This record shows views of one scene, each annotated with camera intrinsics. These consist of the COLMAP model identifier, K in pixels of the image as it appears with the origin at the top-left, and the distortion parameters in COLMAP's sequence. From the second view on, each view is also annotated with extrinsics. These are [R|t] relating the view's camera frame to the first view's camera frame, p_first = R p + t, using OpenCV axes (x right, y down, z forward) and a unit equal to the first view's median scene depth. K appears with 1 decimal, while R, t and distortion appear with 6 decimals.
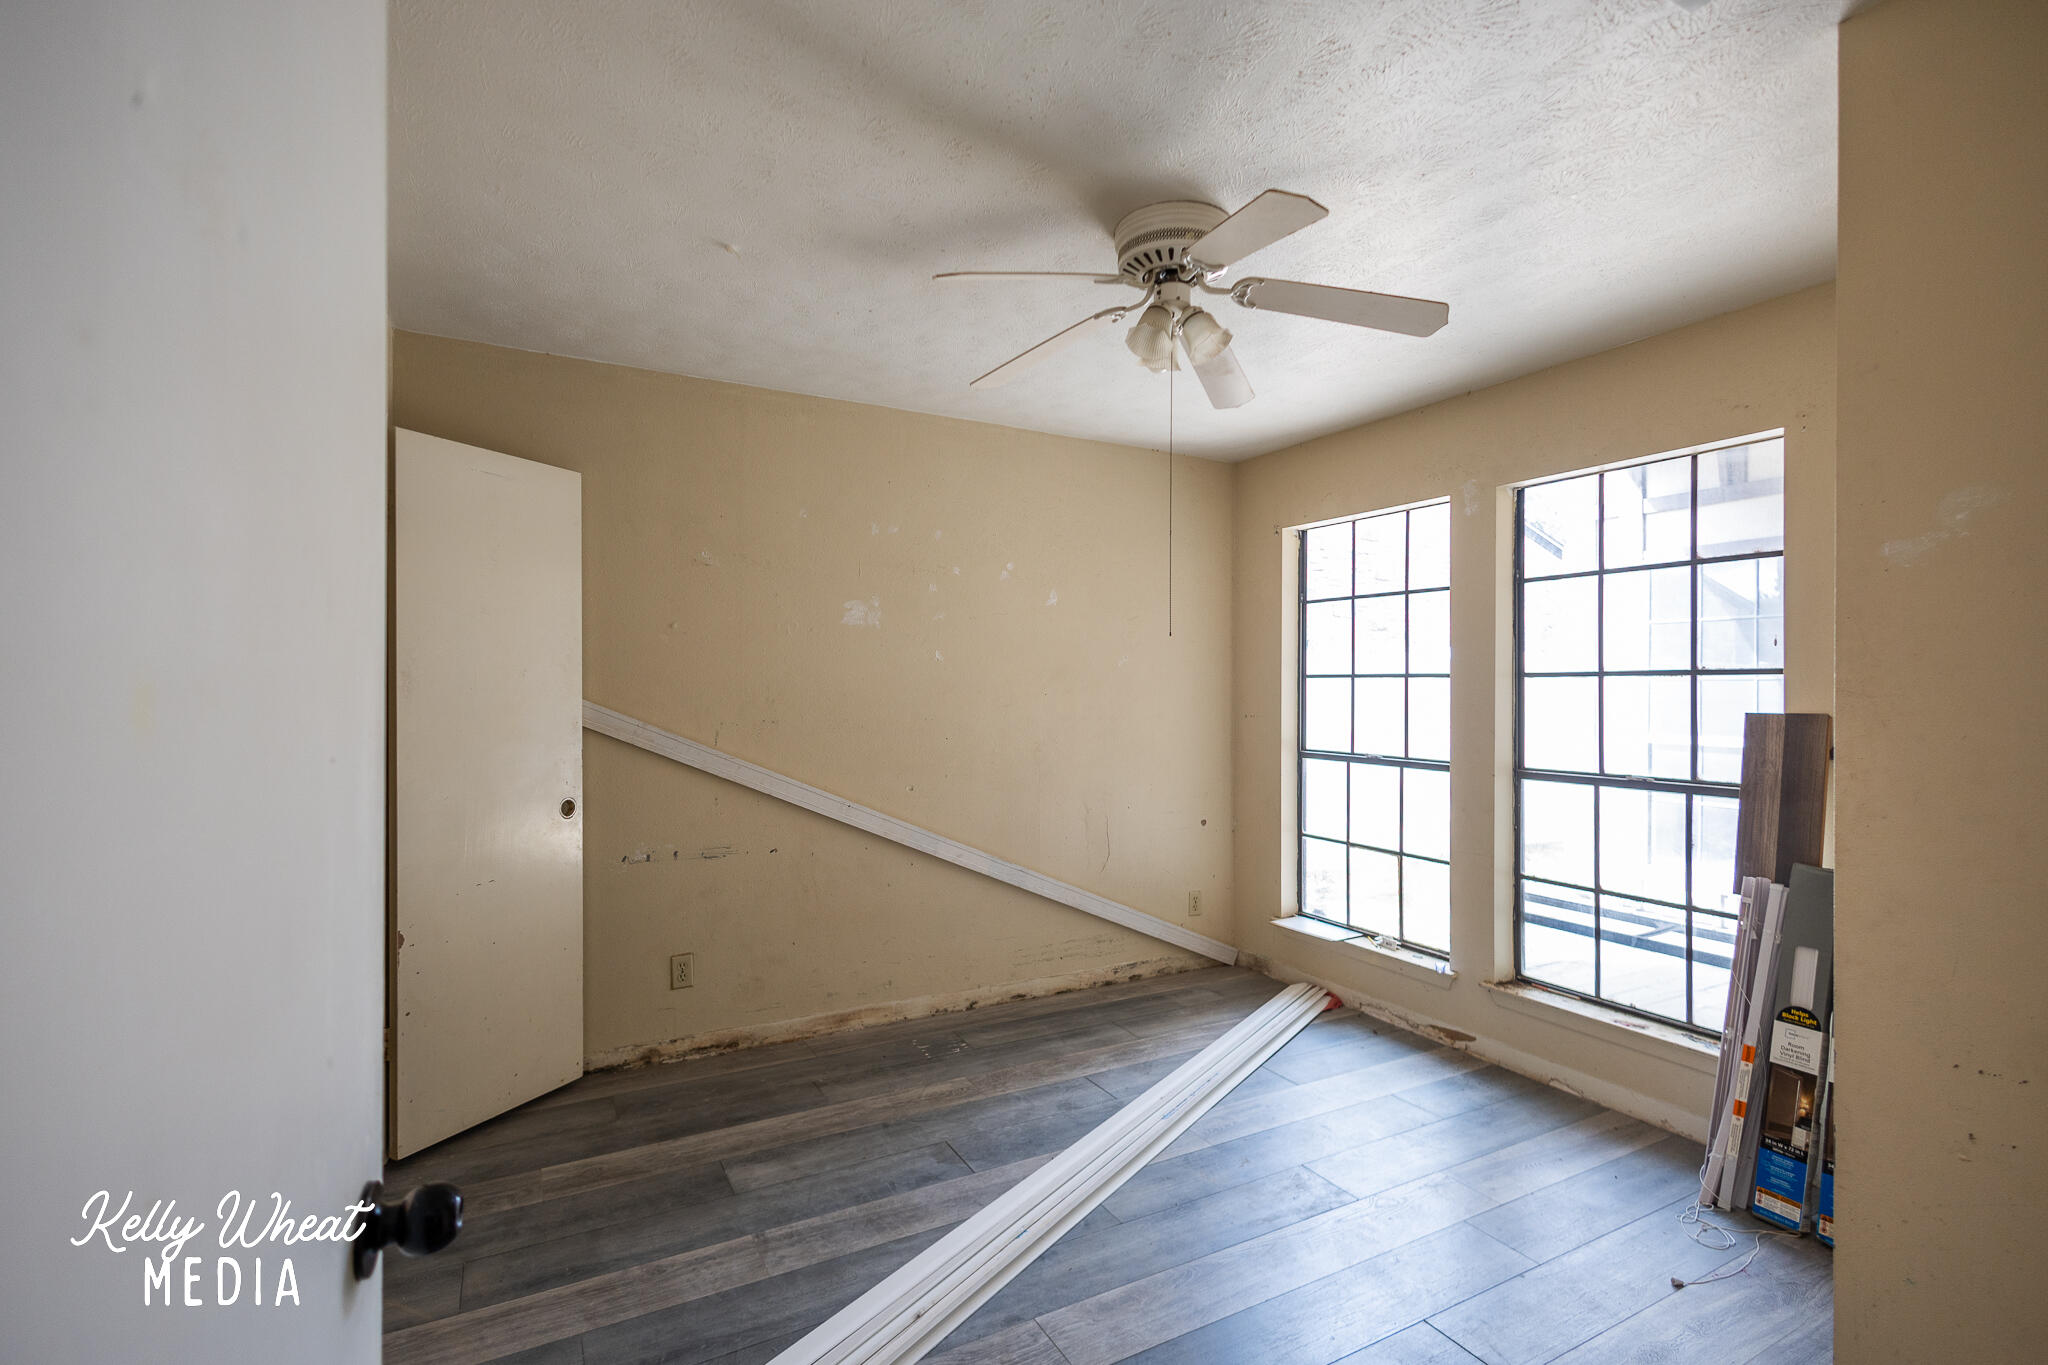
lens RADIAL K [[944.8, 0, 1026.9], [0, 944.8, 692.3], [0, 0, 1]] dist [-0.001704, -0.001485]
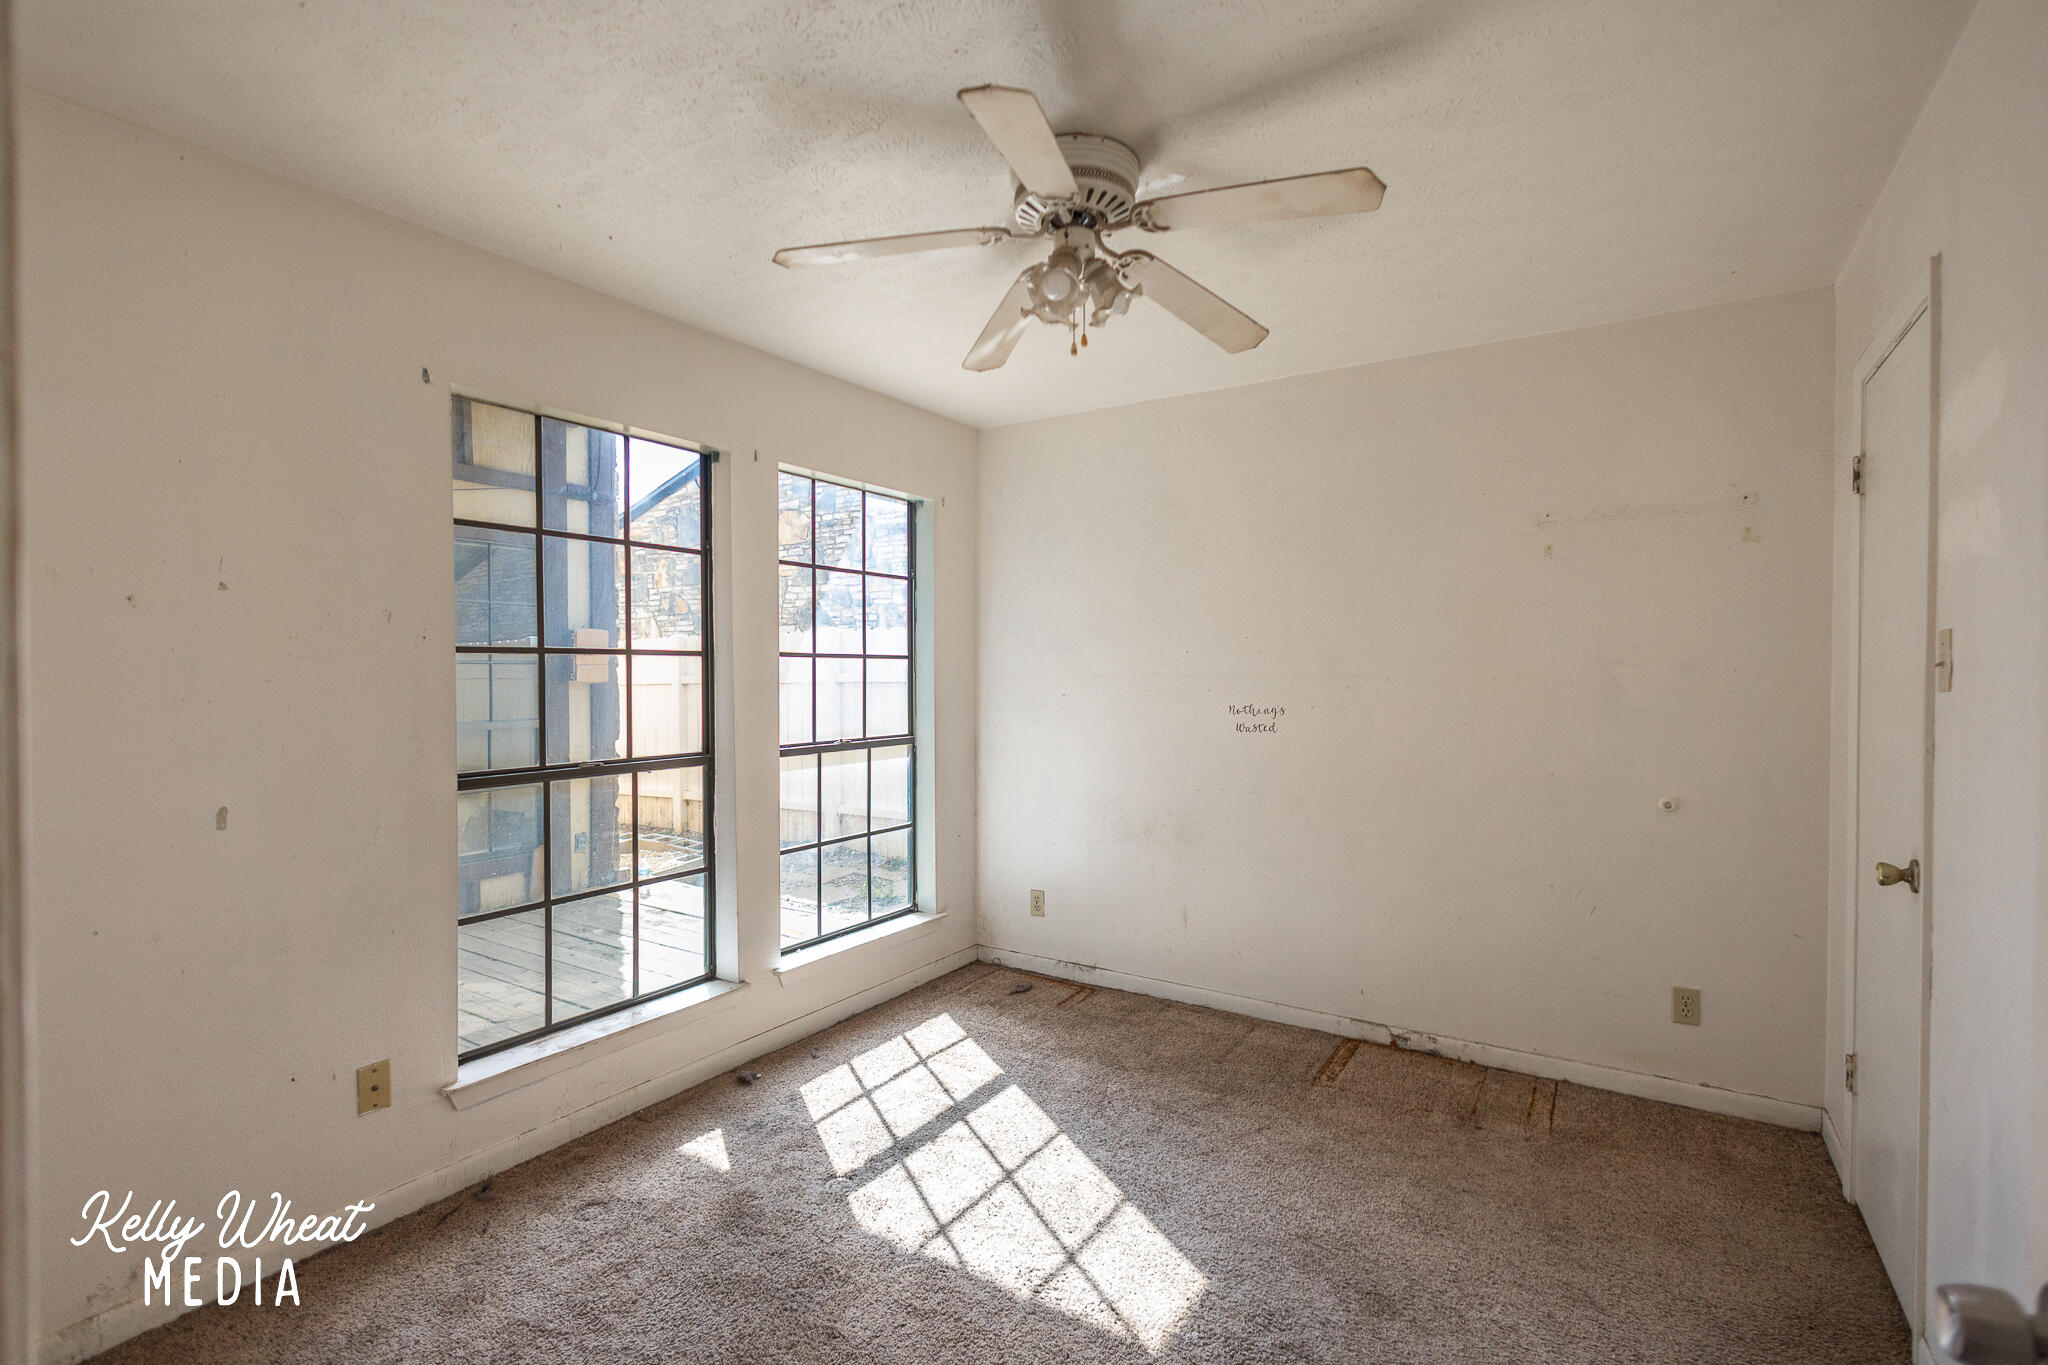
lens RADIAL K [[958.2, 0, 1021.9], [0, 958.2, 656.8], [0, 0, 1]] dist [-0.000019, 0.000219]
pose [[-0.482274, 0.003351, 0.876014, -0.564599], [0.001691, 0.999994, -0.002894, -0.013778], [-0.876019, 0.000086, -0.482276, 1.336144]]
